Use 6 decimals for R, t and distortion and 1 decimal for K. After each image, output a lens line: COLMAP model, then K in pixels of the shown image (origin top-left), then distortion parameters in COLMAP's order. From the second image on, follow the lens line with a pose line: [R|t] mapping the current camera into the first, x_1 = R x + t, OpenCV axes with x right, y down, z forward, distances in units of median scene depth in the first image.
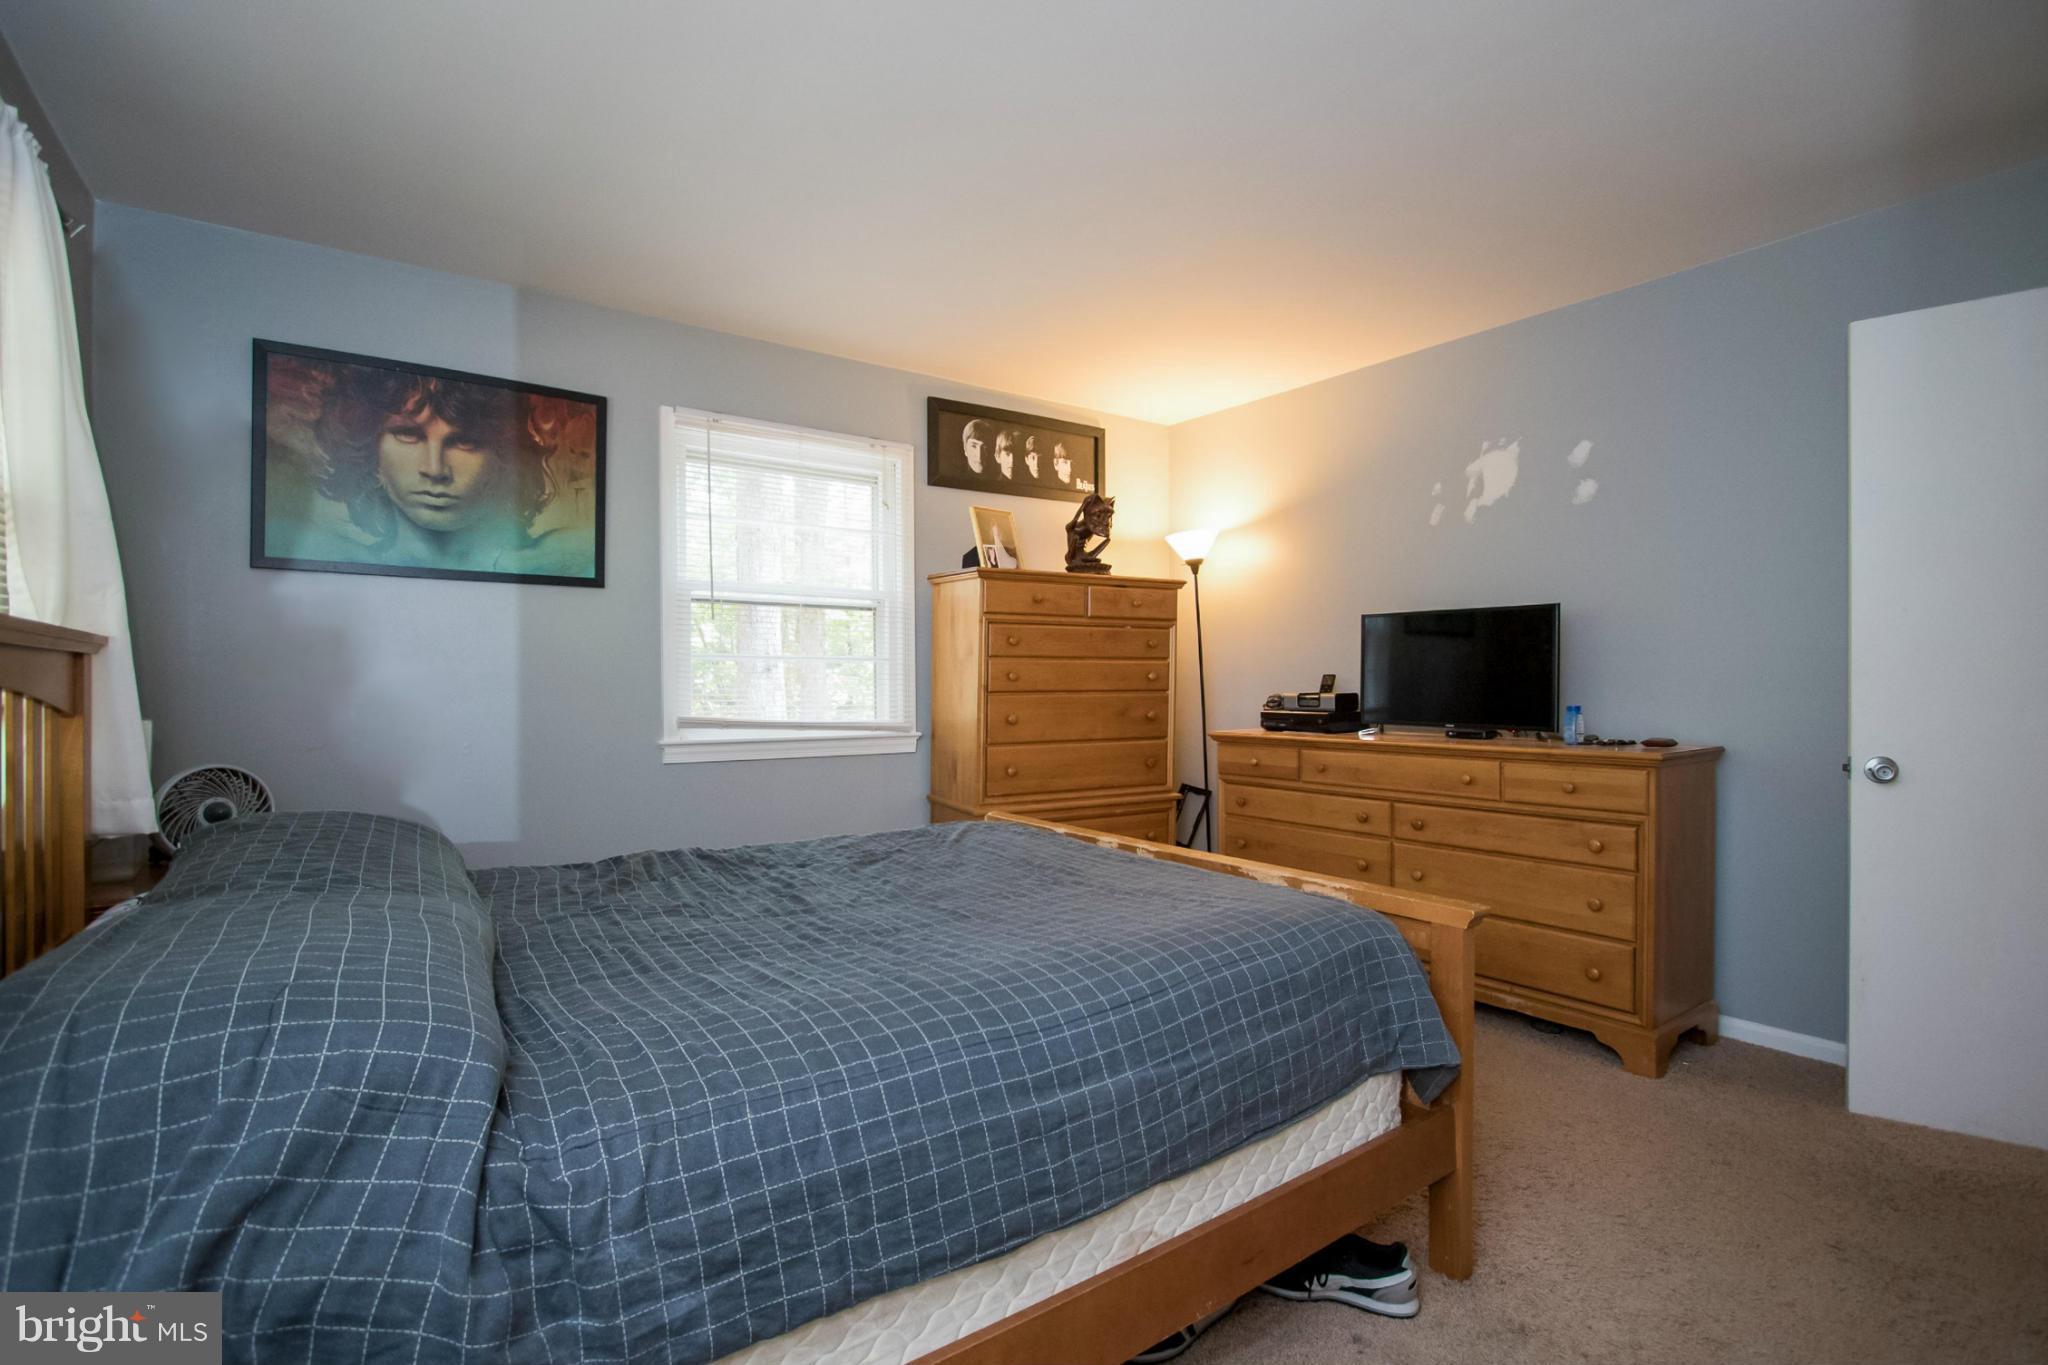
lens RADIAL K [[970.2, 0, 1012.7], [0, 970.2, 702.4], [0, 0, 1]] dist [-0.009895, 0.000379]
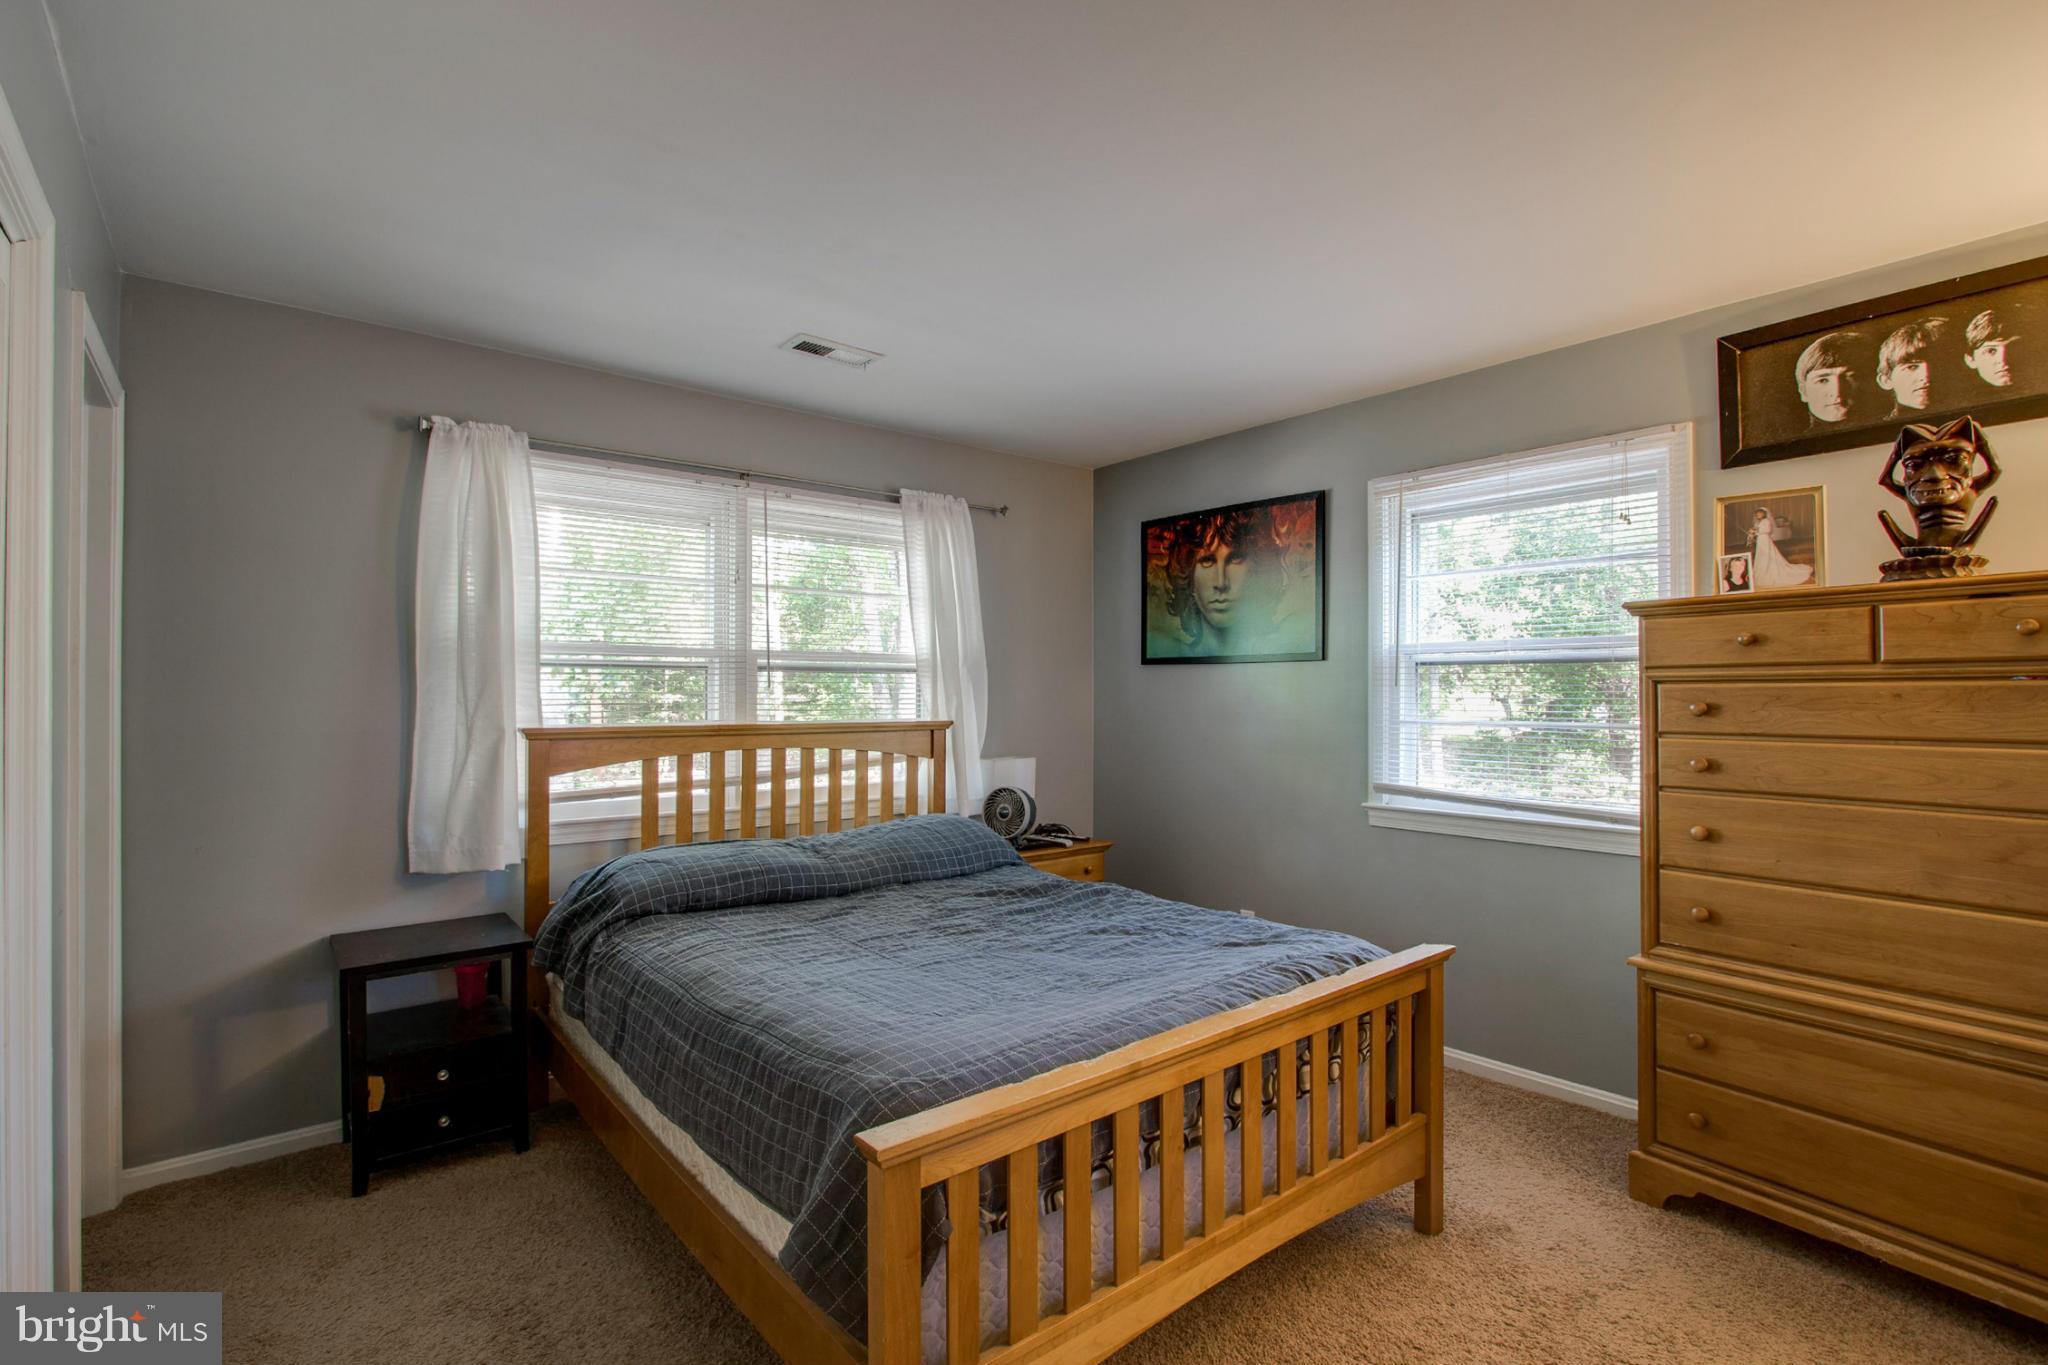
lens RADIAL K [[970.2, 0, 1012.7], [0, 970.2, 702.4], [0, 0, 1]] dist [-0.009895, 0.000379]
pose [[0.060039, 0.010396, -0.998142, 0.554600], [-0.015179, 0.999840, 0.009501, -0.061964], [0.998081, 0.014580, 0.060187, 0.474075]]
